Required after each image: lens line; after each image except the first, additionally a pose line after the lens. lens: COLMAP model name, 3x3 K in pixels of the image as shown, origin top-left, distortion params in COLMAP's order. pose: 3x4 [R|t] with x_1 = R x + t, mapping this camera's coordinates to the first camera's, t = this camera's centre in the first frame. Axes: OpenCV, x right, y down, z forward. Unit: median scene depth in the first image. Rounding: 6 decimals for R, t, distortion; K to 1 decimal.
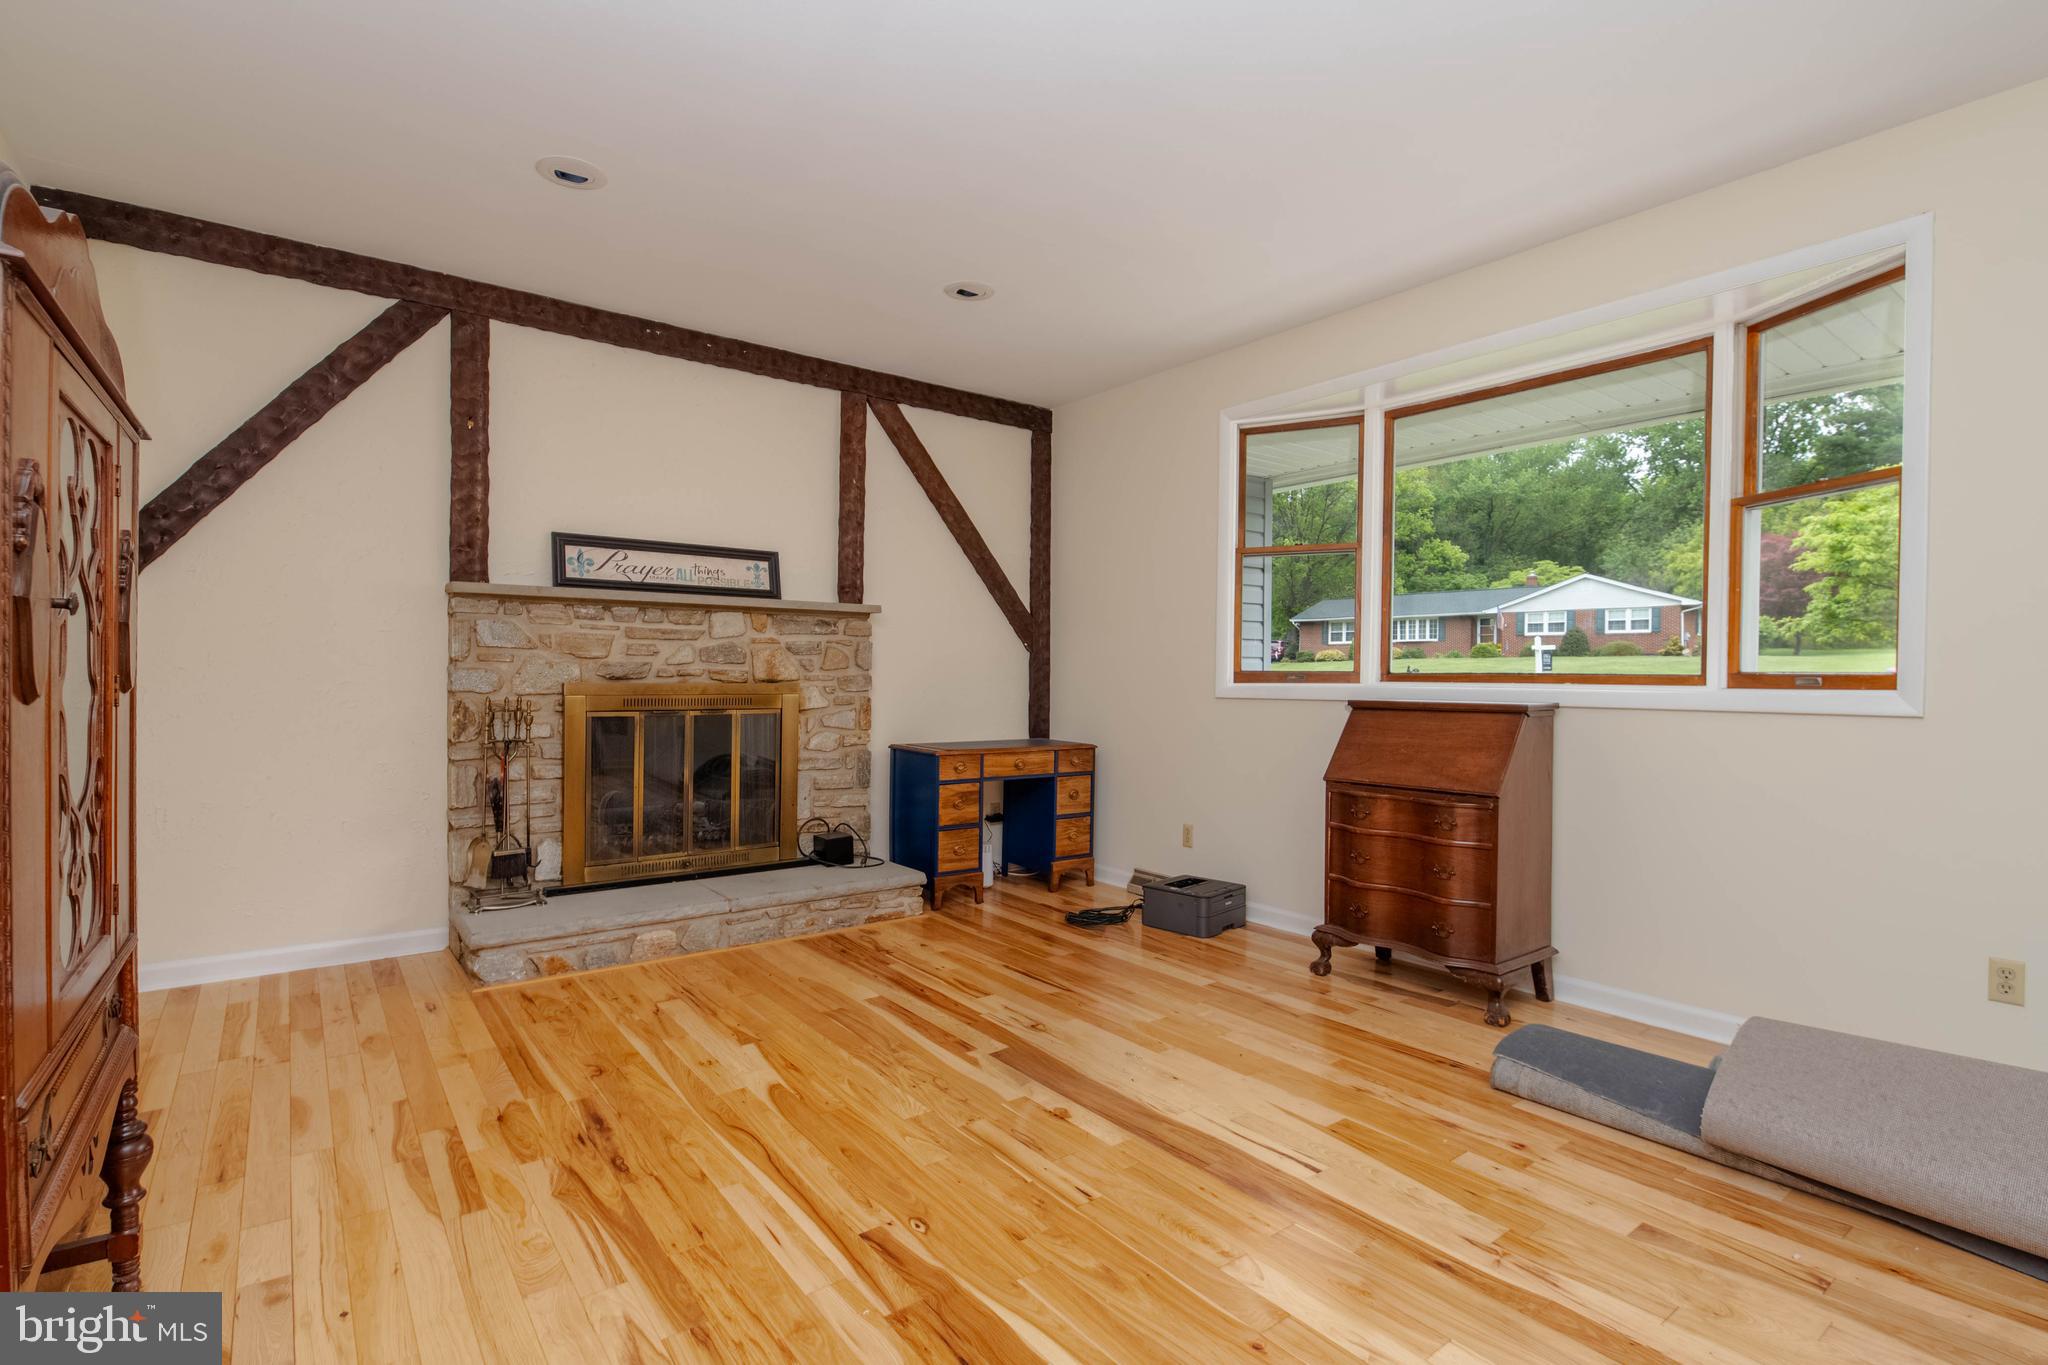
lens RADIAL K [[981.2, 0, 1031.2], [0, 981.2, 683.9], [0, 0, 1]] dist [-0.002864, -0.002896]
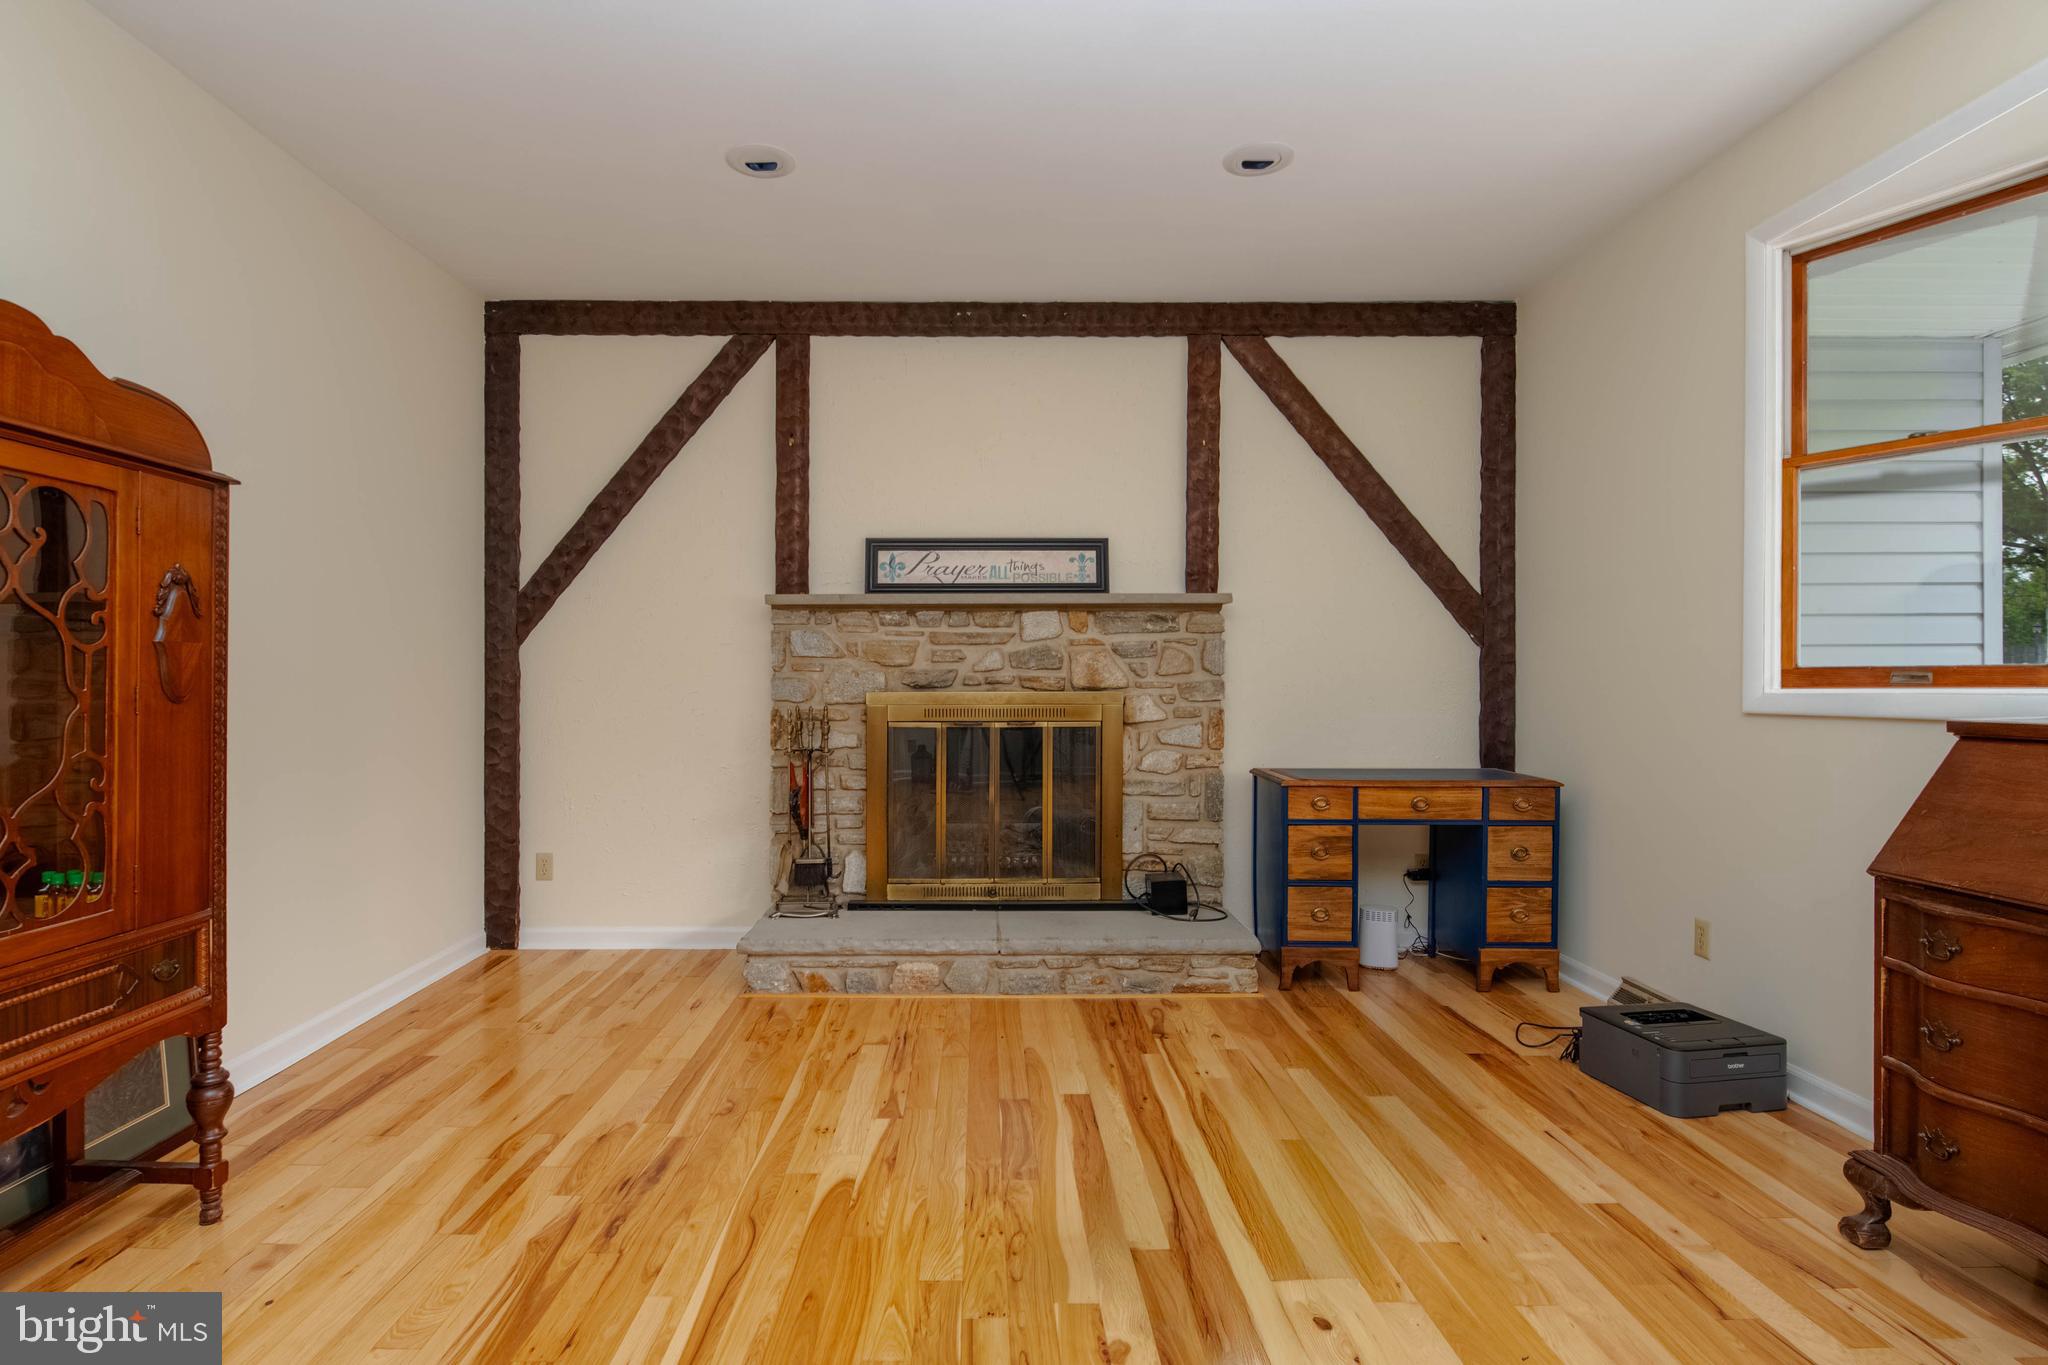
lens RADIAL K [[1039.9, 0, 976.6], [0, 1039.9, 680.0], [0, 0, 1]] dist [0.002536, -0.004340]
pose [[0.789197, -0.010151, -0.614057, 0.254961], [0.002808, 0.999913, -0.012920, 0.001067], [0.614134, 0.008472, 0.789156, 0.261908]]
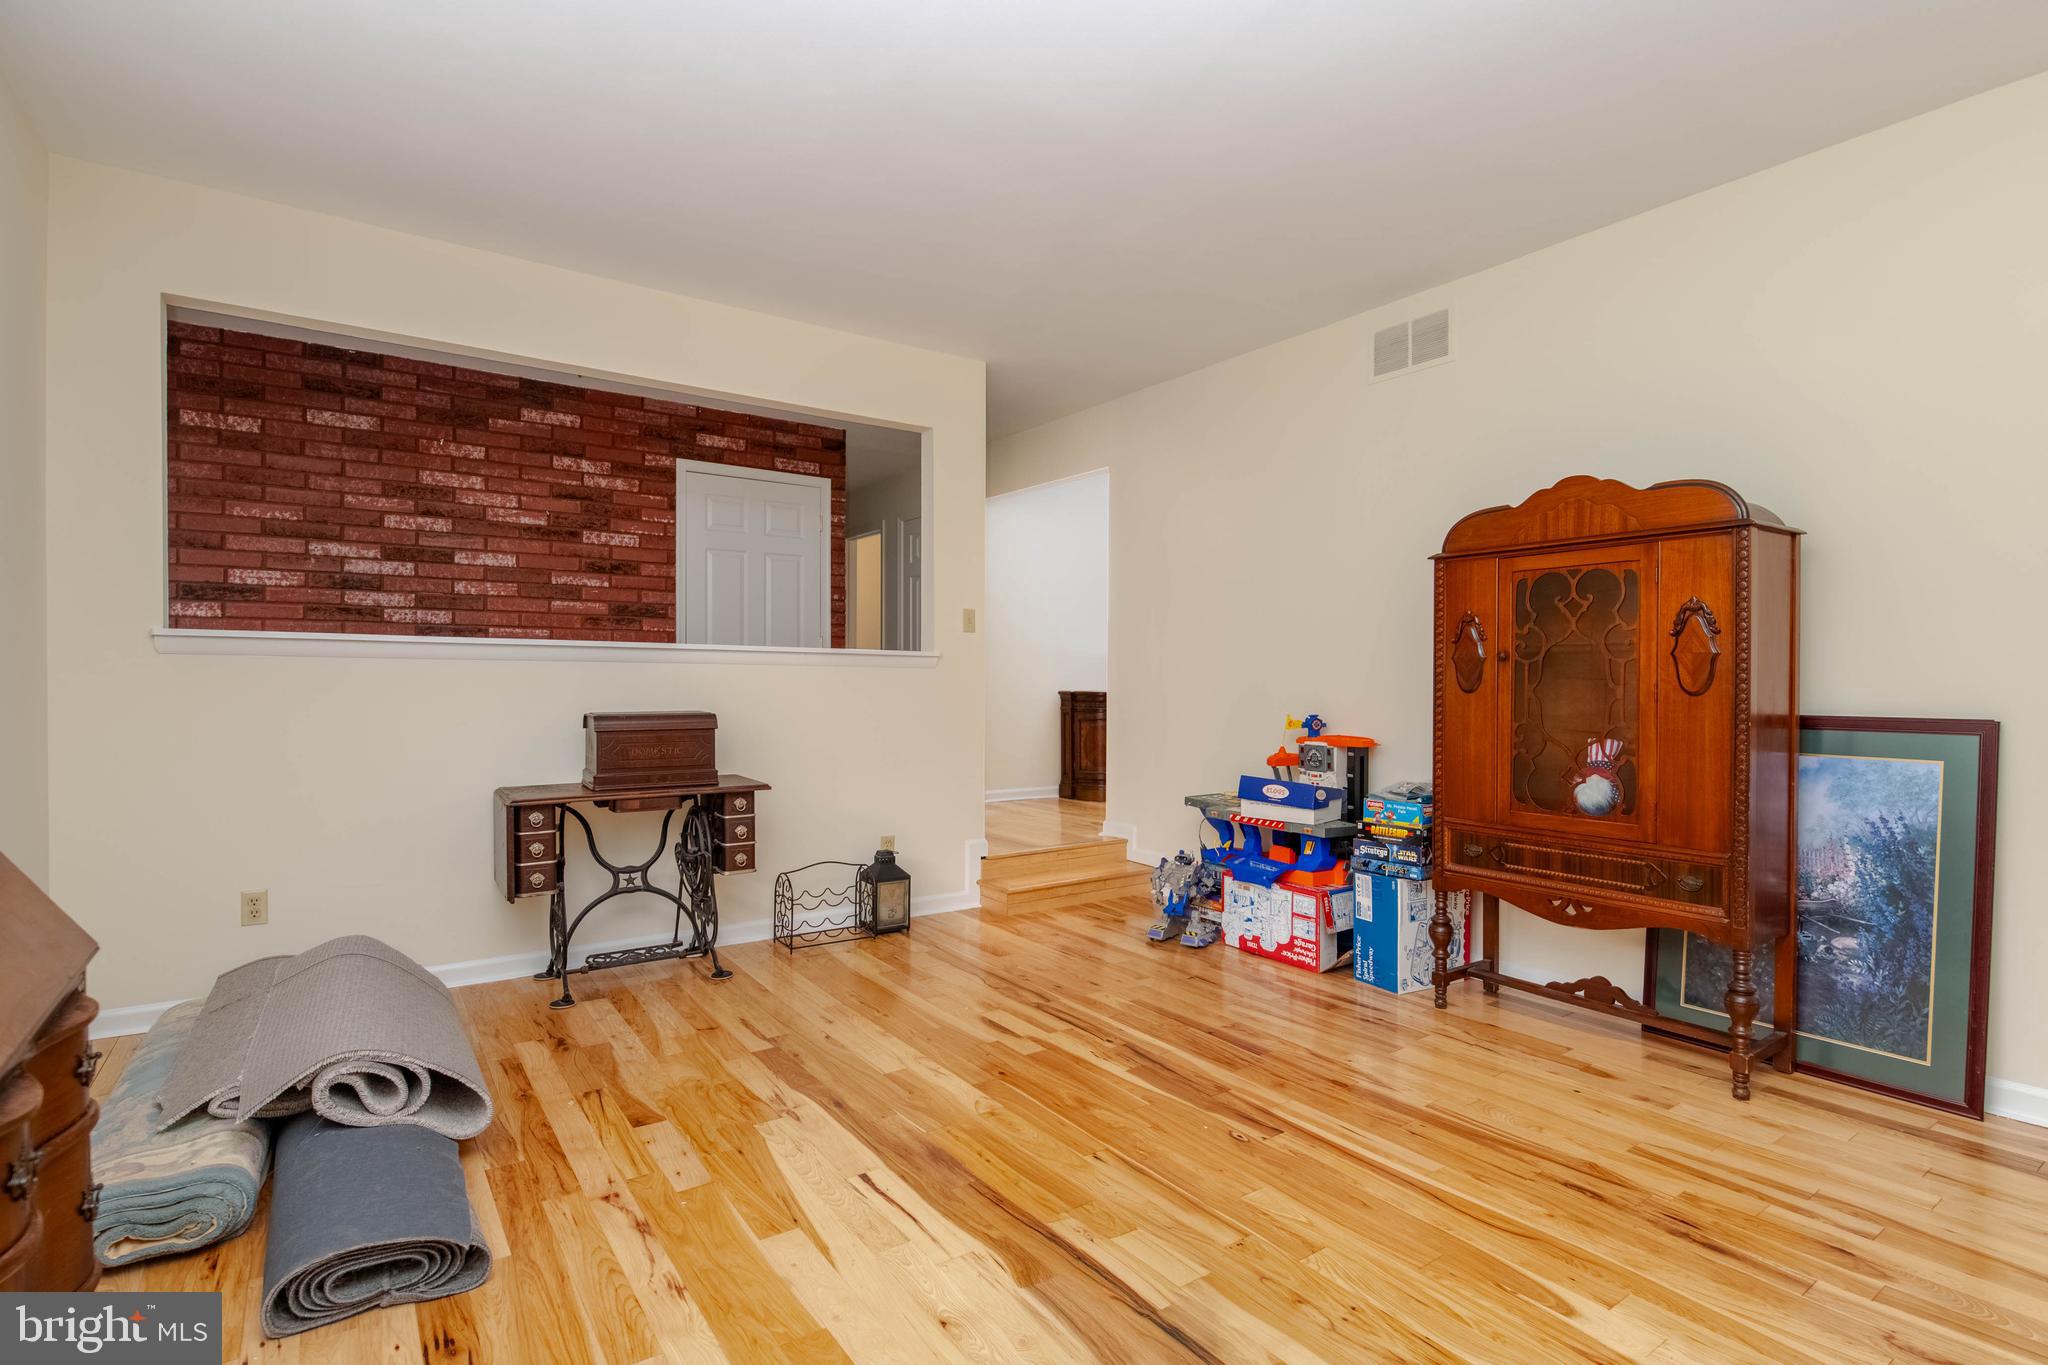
lens RADIAL K [[981.2, 0, 1035.6], [0, 981.2, 686.3], [0, 0, 1]] dist [-0.002864, -0.002896]
pose [[-0.999295, -0.012029, 0.035564, 0.051958], [-0.011516, 0.999827, 0.014590, -0.007265], [-0.035734, 0.014170, -0.999261, 1.158781]]
